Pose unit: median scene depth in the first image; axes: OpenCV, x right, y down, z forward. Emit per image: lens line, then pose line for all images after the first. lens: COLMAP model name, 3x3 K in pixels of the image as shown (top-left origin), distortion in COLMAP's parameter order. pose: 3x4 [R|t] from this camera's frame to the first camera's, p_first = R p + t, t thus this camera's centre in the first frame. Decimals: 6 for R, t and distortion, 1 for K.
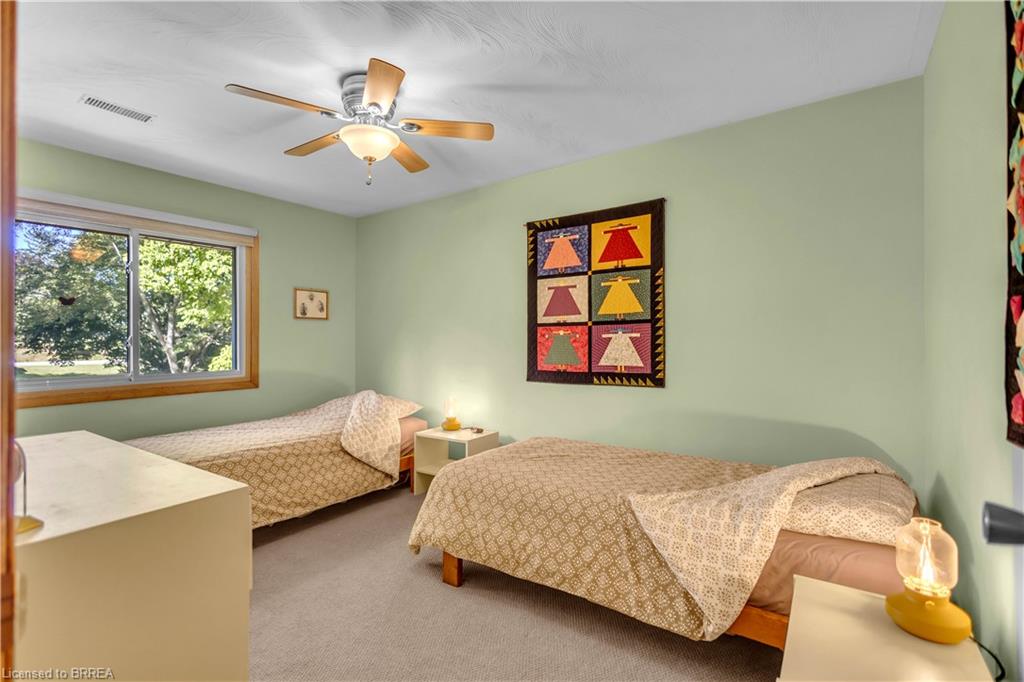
lens RADIAL K [[471.6, 0, 510.7], [0, 471.6, 338.2], [0, 0, 1]] dist [0.008970, -0.001050]
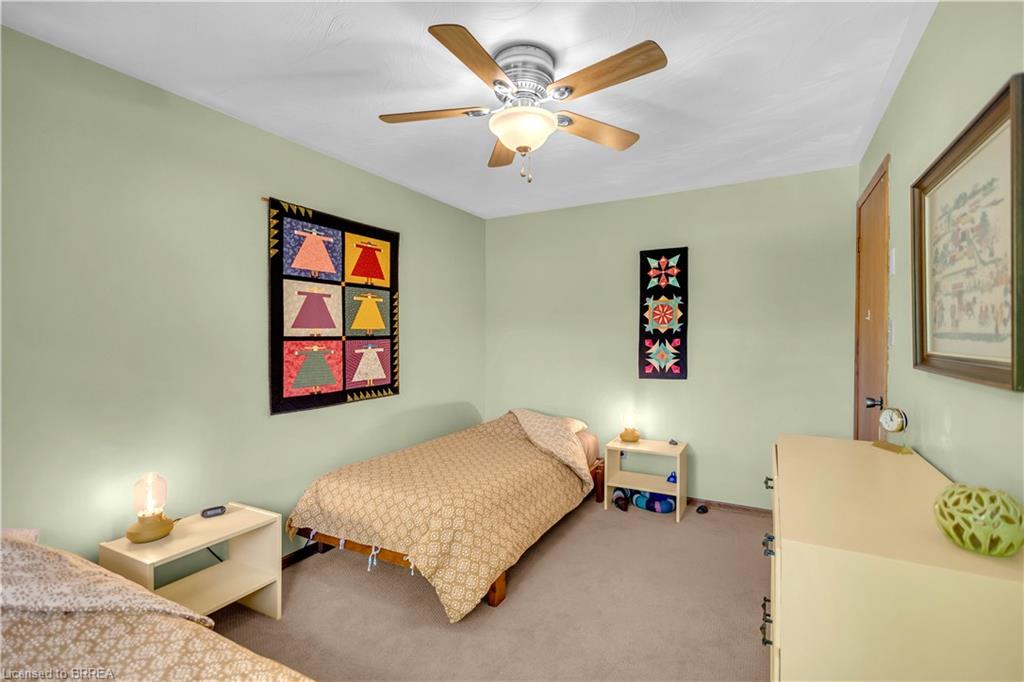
lens RADIAL K [[471.6, 0, 510.7], [0, 471.6, 338.2], [0, 0, 1]] dist [0.008970, -0.001050]
pose [[-0.105670, -0.004364, 0.994392, -0.793120], [-0.013878, 0.999899, 0.002914, -0.038361], [-0.994304, -0.013492, -0.105720, 0.766835]]
